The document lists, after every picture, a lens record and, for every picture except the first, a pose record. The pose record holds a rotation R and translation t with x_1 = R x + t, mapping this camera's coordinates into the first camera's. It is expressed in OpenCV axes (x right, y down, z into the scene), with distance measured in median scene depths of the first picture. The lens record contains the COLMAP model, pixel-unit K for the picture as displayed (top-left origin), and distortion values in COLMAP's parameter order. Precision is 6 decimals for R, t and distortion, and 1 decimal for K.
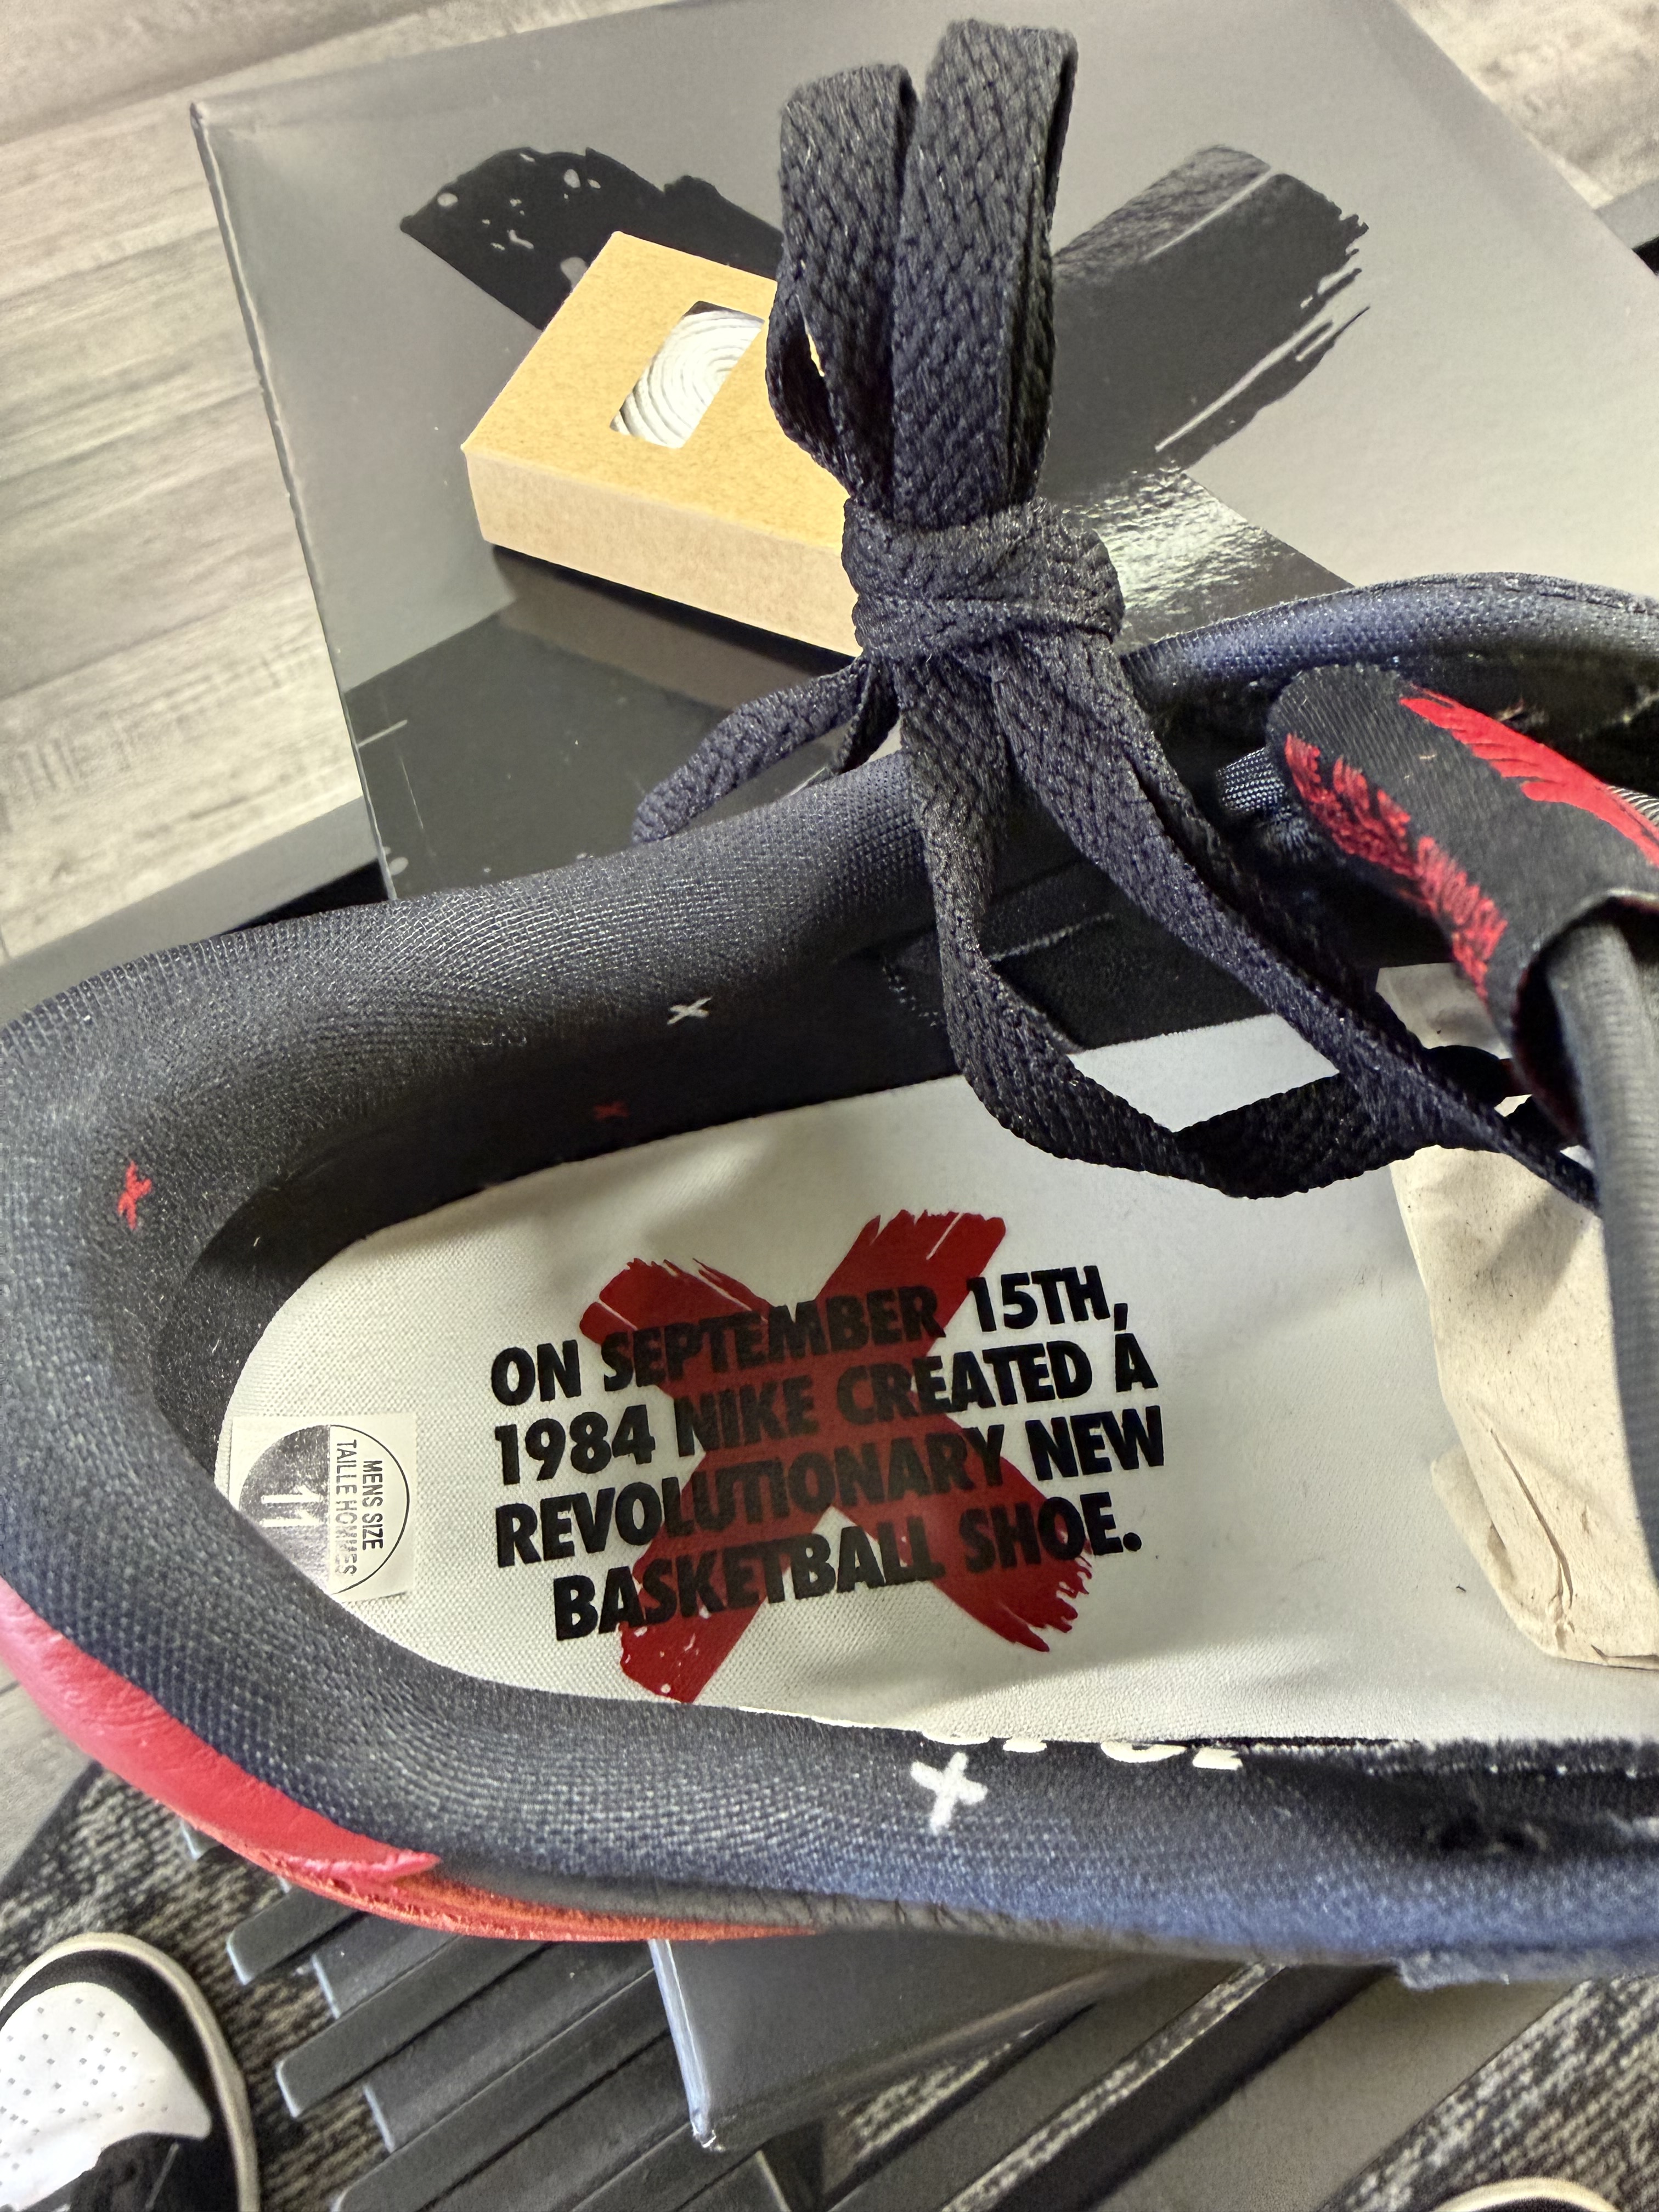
lens RADIAL K [[1547.9, 0, 842.1], [0, 1547.9, 1104.8], [0, 0, 1]] dist [-0.001368, -0.000202]
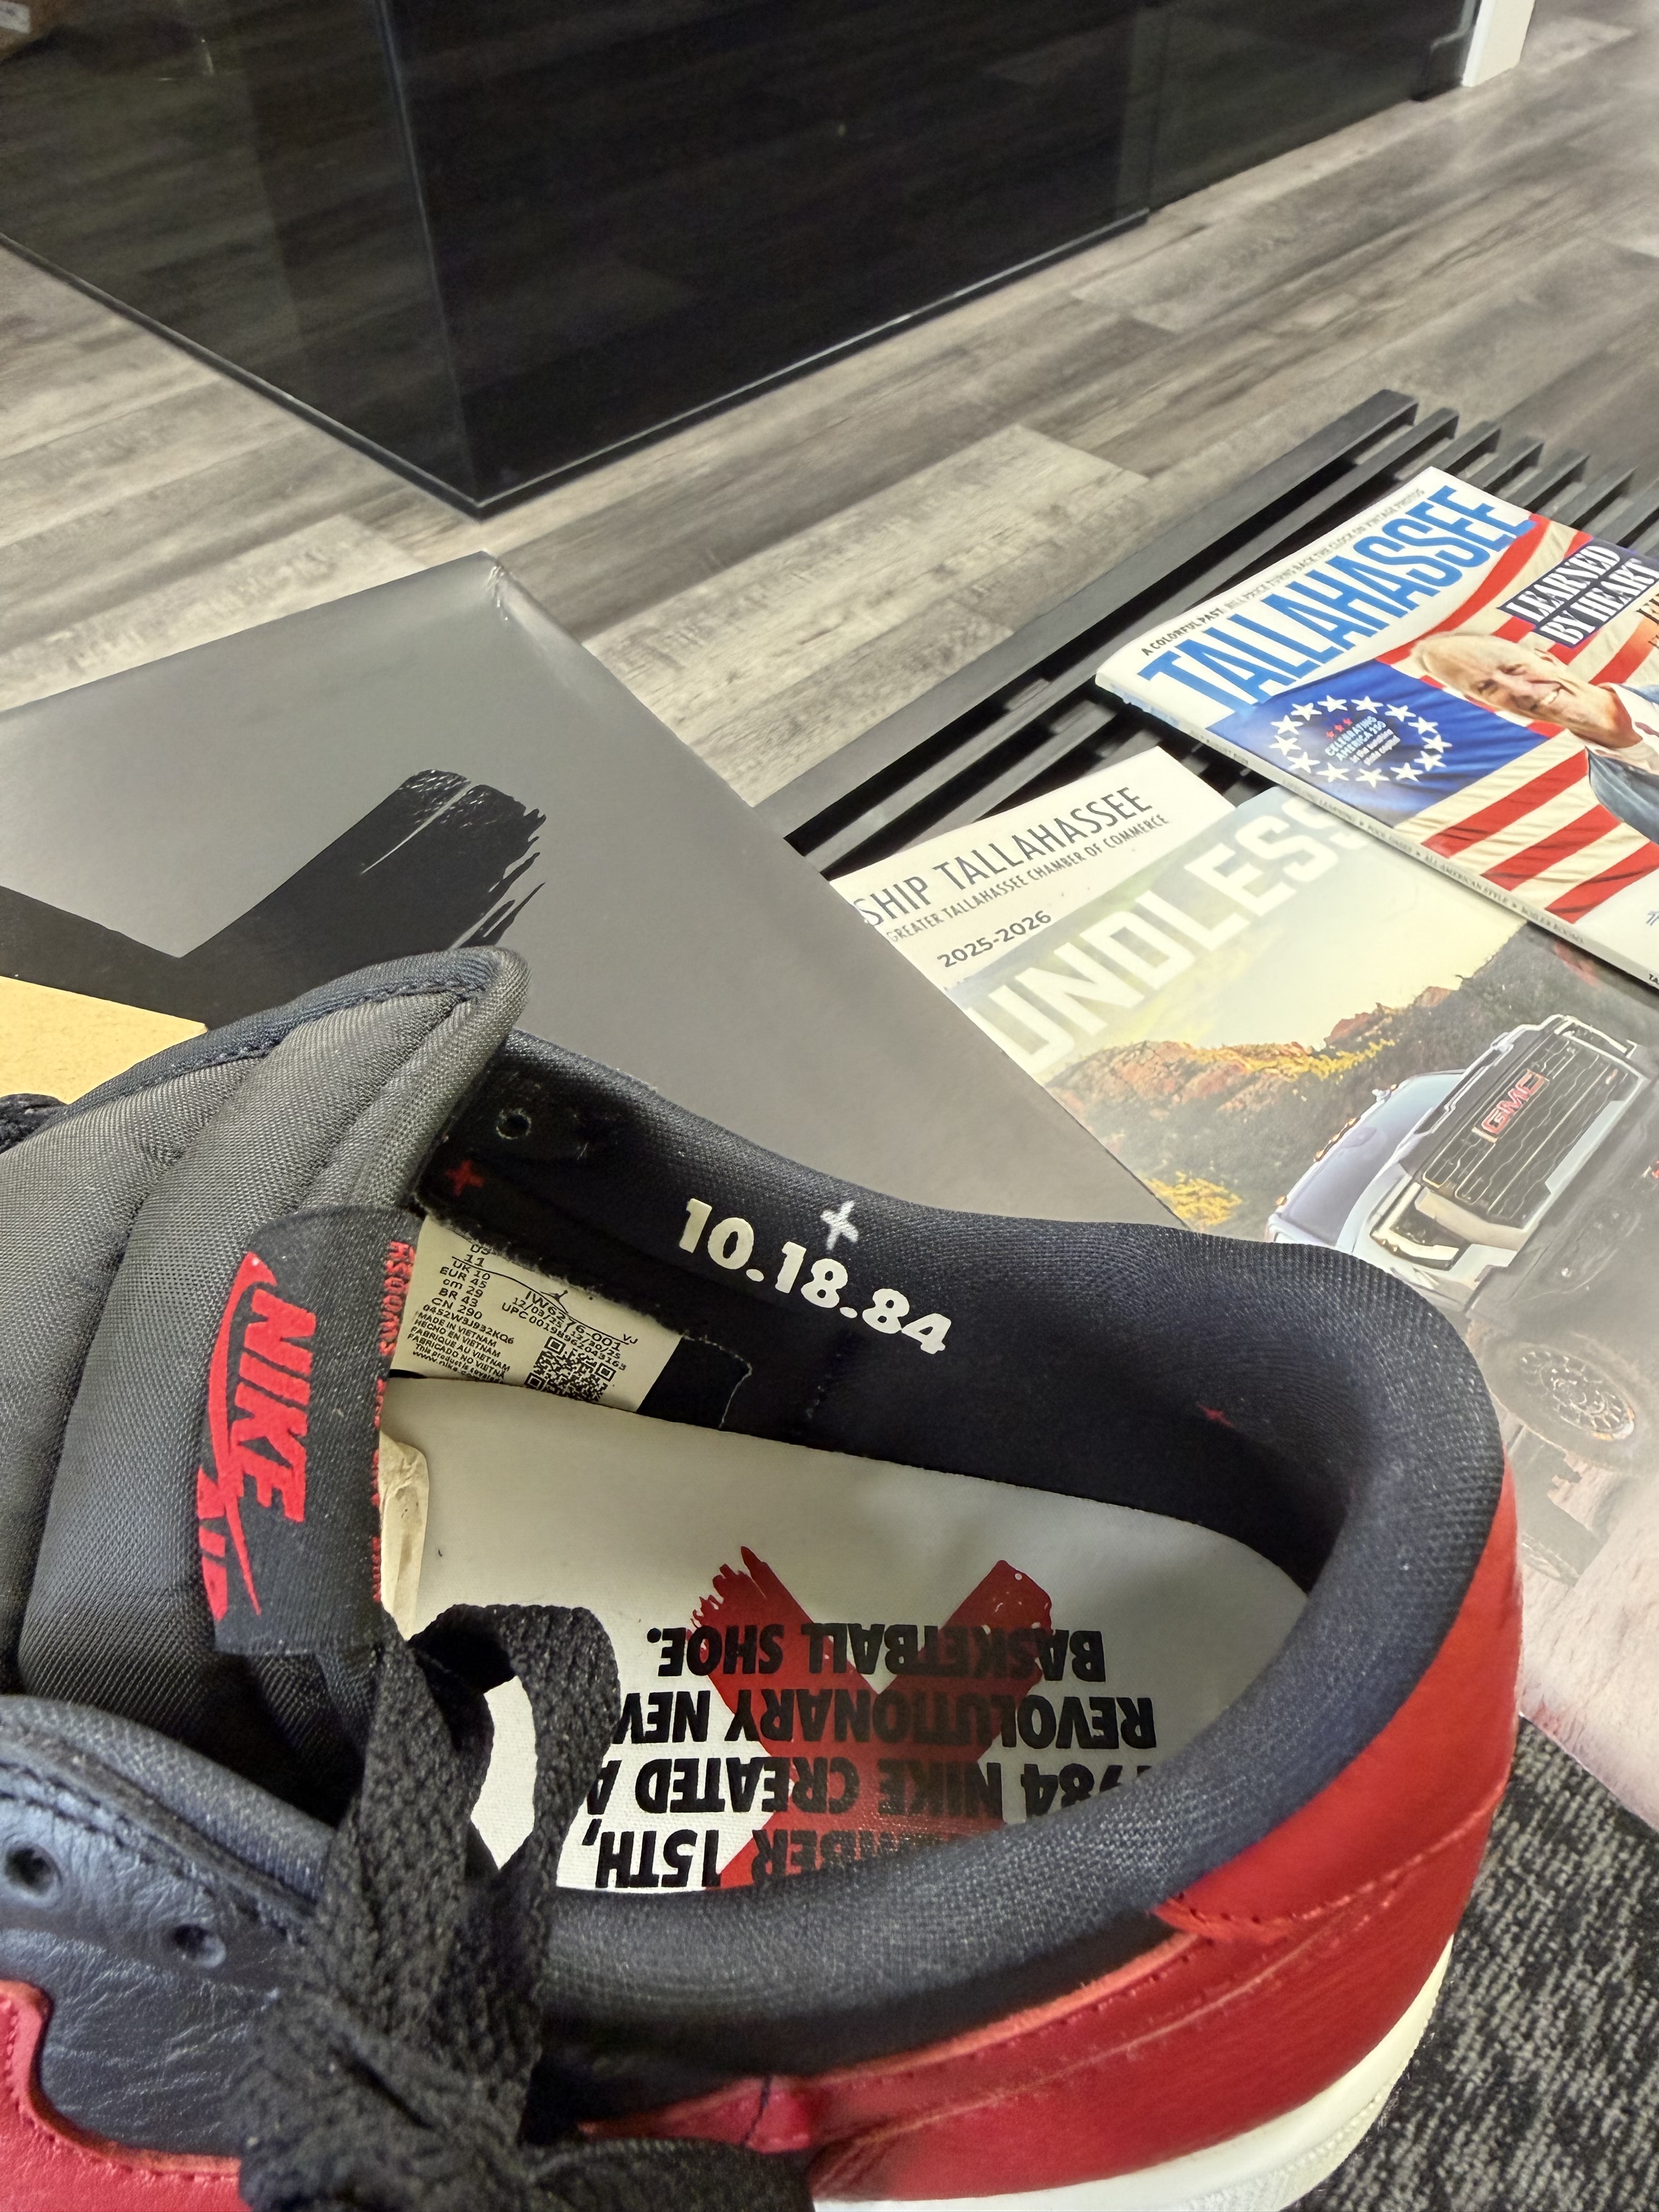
lens RADIAL K [[1547.9, 0, 842.1], [0, 1547.9, 1104.8], [0, 0, 1]] dist [-0.001368, -0.000202]
pose [[-0.982628, -0.088999, 0.162853, -0.134927], [0.181327, -0.273513, 0.944622, -0.768464], [-0.039528, 0.957742, 0.284900, 0.193468]]
